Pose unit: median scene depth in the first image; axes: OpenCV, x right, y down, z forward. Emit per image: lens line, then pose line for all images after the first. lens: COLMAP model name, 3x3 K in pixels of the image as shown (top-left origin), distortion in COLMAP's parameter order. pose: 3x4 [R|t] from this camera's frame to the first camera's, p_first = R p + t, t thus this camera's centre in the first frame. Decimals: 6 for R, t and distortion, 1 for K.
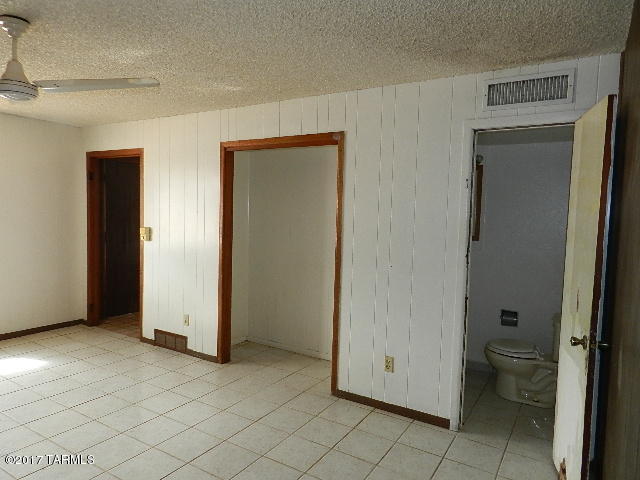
lens RADIAL K [[430.7, 0, 317.3], [0, 430.7, 241.4], [0, 0, 1]] dist [0.011434, 0.003772]
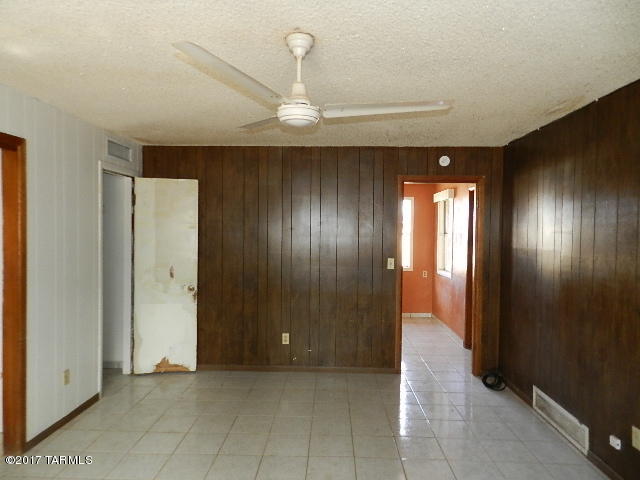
lens RADIAL K [[430.7, 0, 317.3], [0, 430.7, 241.4], [0, 0, 1]] dist [0.011434, 0.003772]
pose [[-0.496799, -0.048727, 0.866496, -1.024746], [0.038102, 0.996235, 0.077869, -0.098900], [-0.867029, 0.071700, -0.493072, 0.969709]]
